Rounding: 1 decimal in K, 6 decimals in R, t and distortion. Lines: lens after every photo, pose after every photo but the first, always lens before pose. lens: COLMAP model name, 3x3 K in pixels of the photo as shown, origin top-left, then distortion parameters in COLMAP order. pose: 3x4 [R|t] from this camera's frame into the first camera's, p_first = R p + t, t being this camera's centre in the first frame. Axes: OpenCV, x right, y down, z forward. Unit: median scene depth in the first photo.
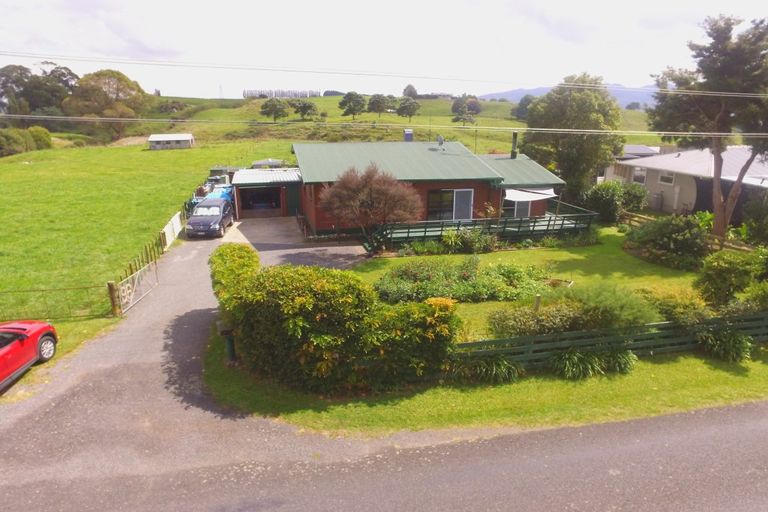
lens RADIAL K [[522.2, 0, 387.3], [0, 522.2, 286.9], [0, 0, 1]] dist [-0.099093, 0.081199]
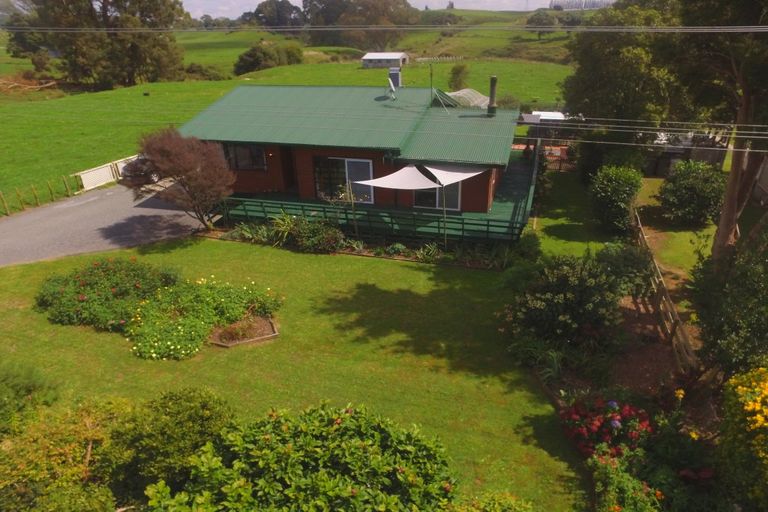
lens RADIAL K [[522.2, 0, 387.3], [0, 522.2, 286.9], [0, 0, 1]] dist [-0.099093, 0.081199]
pose [[0.858021, 0.219421, -0.464385, 0.137593], [-0.148831, 0.971578, 0.184080, -0.037555], [0.491578, -0.088830, 0.866291, 0.089185]]
